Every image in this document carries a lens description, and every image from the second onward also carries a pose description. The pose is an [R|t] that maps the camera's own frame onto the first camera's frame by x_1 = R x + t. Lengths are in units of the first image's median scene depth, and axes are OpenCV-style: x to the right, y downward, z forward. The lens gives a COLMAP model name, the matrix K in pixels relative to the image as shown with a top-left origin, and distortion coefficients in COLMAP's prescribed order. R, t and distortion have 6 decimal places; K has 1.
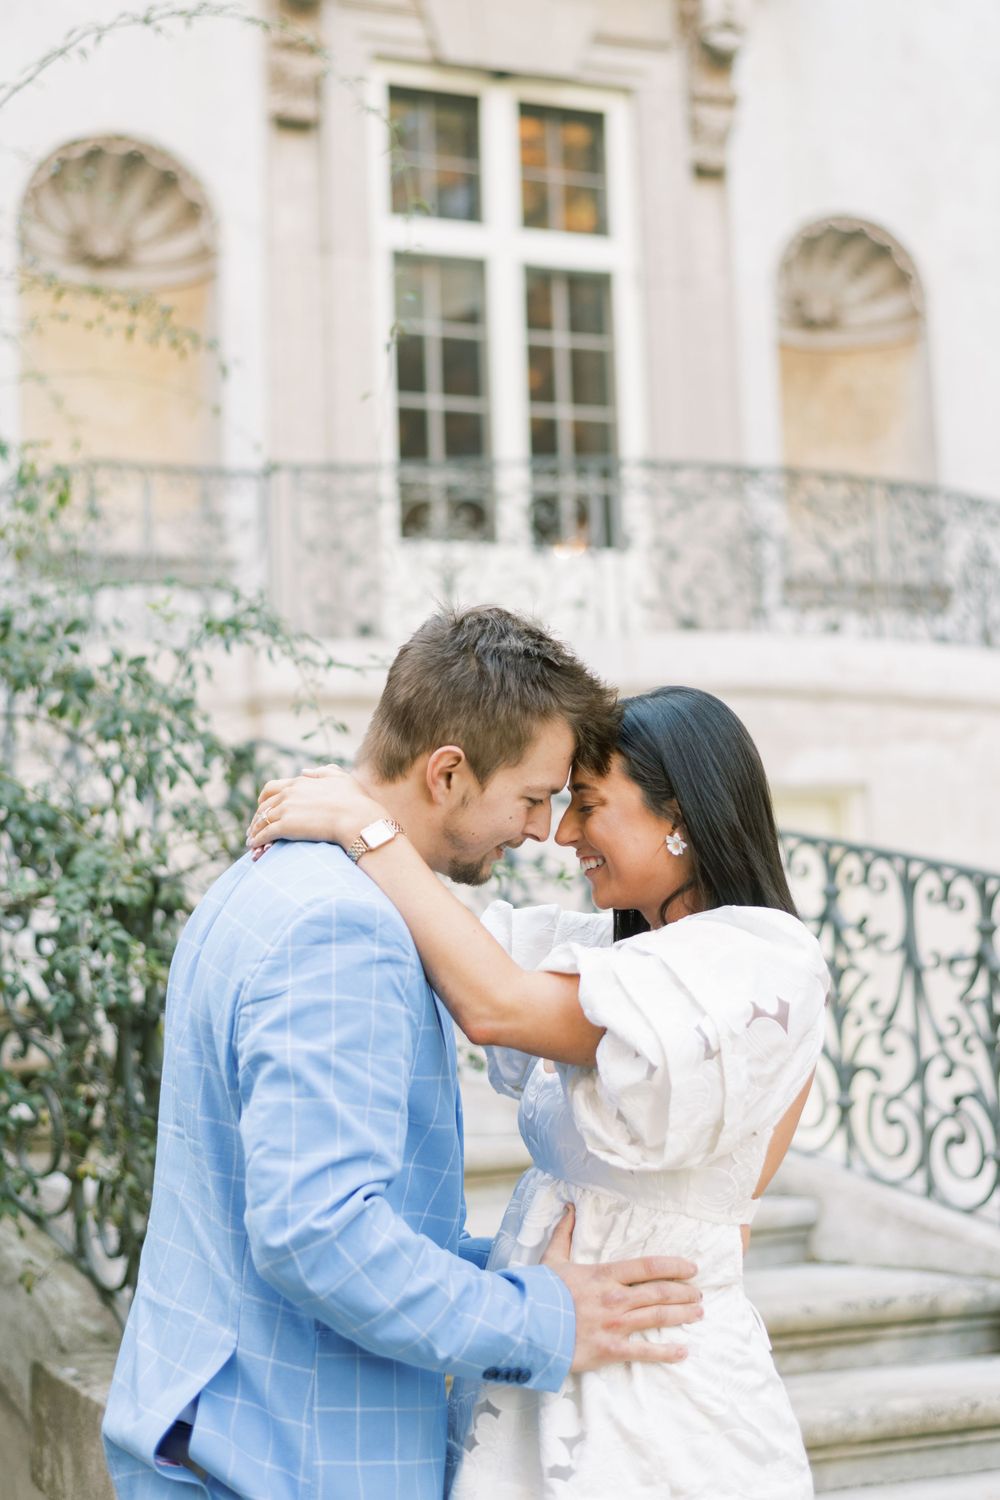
lens RADIAL K [[2335.7, 0, 577.9], [0, 2335.7, 750.5], [0, 0, 1]] dist [-0.026056, -0.113679]
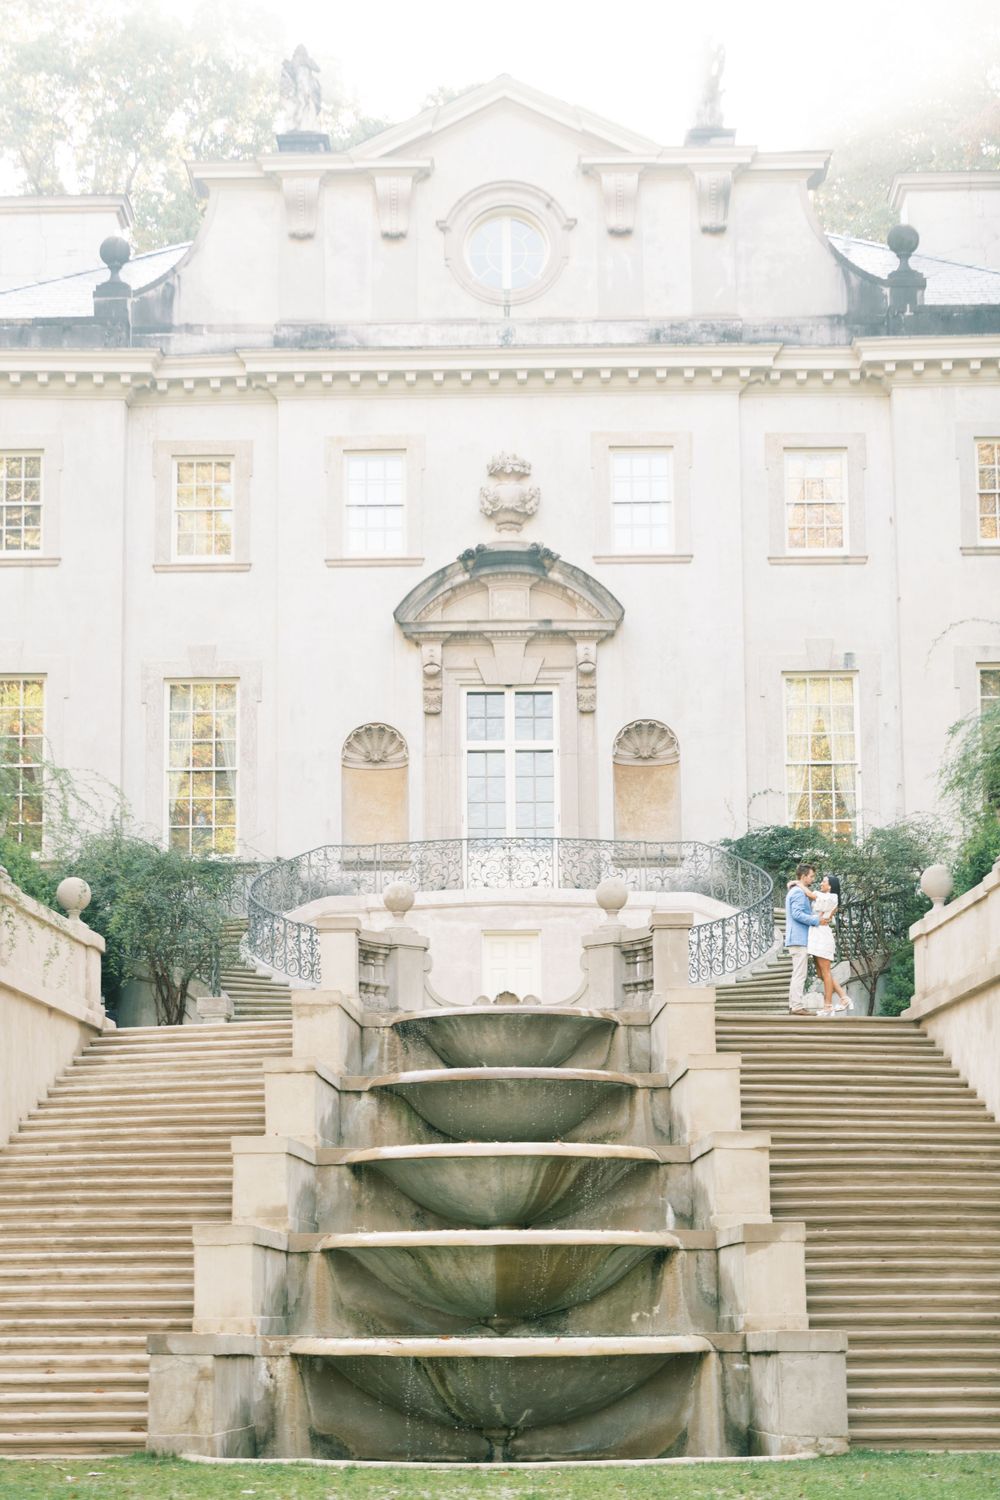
lens RADIAL K [[3163.7, 0, 318.7], [0, 3163.7, 769.1], [0, 0, 1]] dist [0.035587, 0.002598]
pose [[0.896816, -0.040104, -0.440583, 1.529332], [0.015206, 0.998089, -0.059897, 0.042496], [0.442143, 0.047017, 0.895712, -2.690097]]
